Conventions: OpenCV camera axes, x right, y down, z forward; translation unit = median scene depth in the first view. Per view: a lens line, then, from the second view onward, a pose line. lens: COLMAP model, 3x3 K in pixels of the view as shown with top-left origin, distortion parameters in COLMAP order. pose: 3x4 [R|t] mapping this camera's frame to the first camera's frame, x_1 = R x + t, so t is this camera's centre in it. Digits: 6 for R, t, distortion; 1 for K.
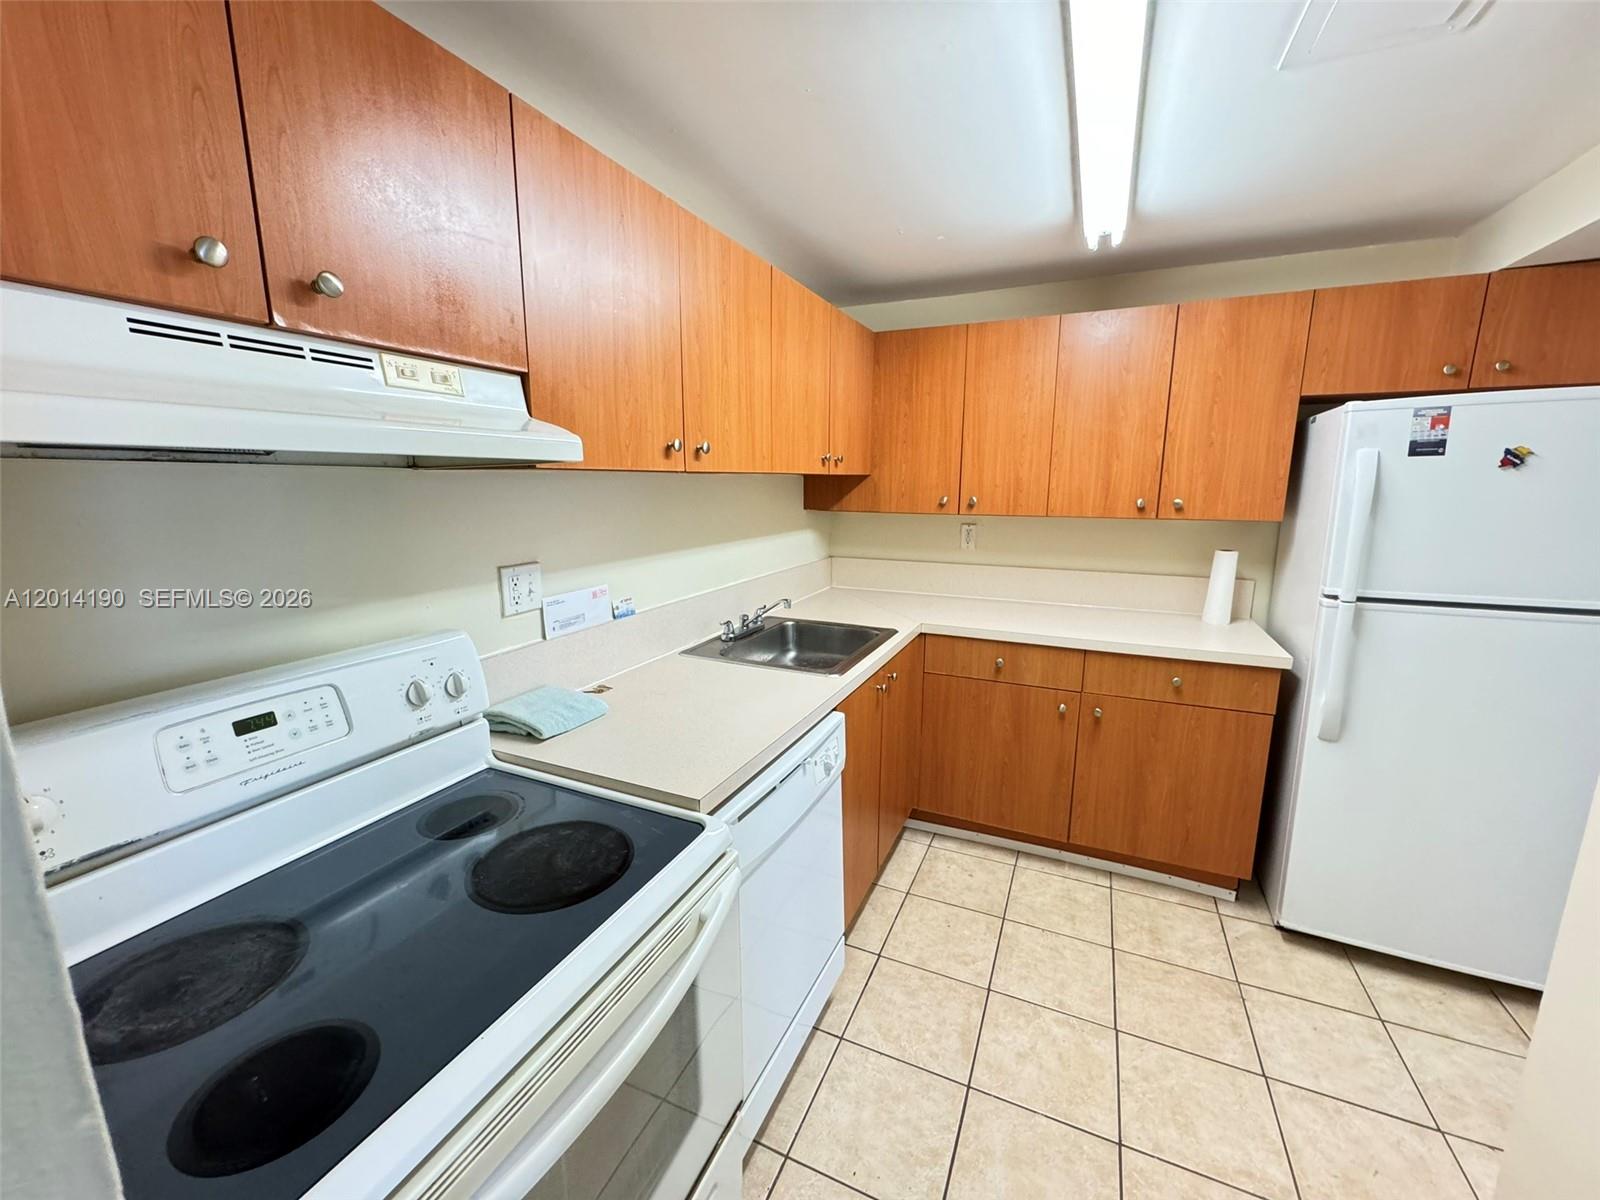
lens RADIAL K [[638.7, 0, 799.5], [0, 638.7, 596.1], [0, 0, 1]] dist [-0.002045, -0.000476]
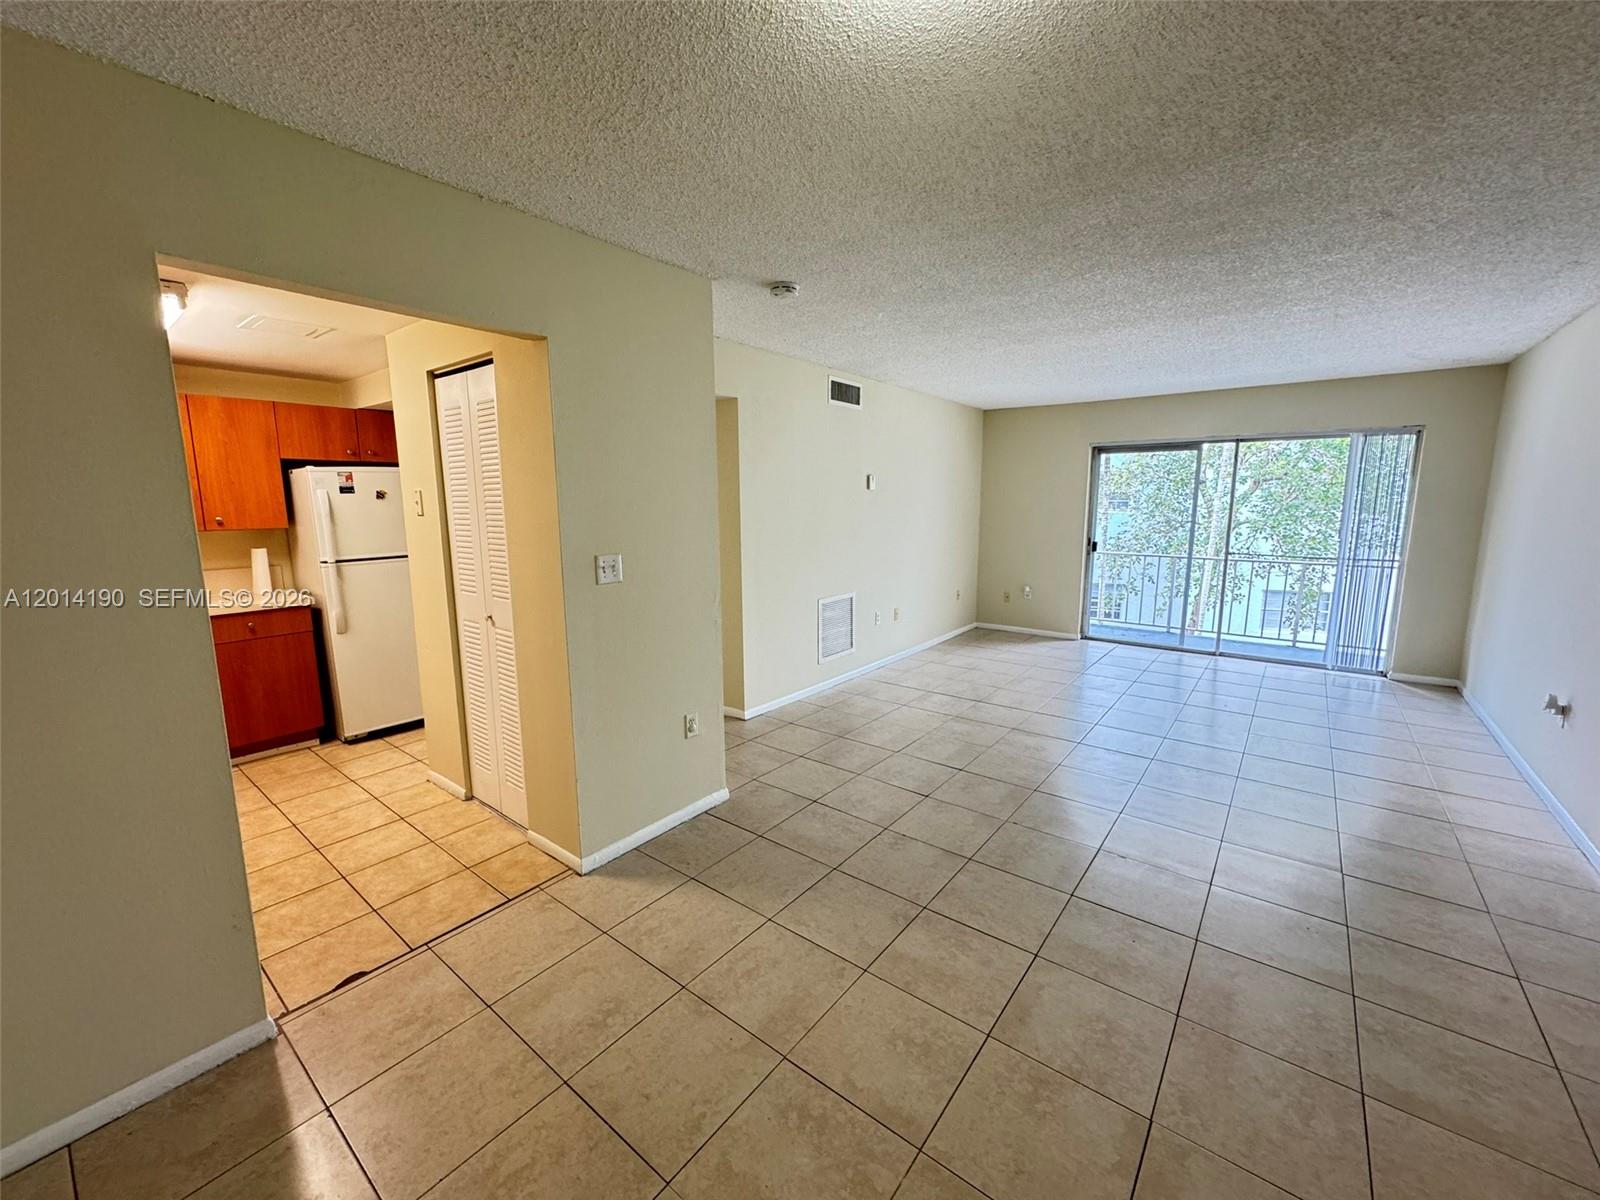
lens RADIAL K [[635.4, 0, 800.0], [0, 635.4, 600.0], [0, 0, 1]] dist [-0.000947, 0.000021]
pose [[0.238945, -0.153368, 0.958845, -0.733544], [0.181020, 0.977174, 0.111189, 0.163155], [-0.954011, 0.147002, 0.261254, -0.921641]]
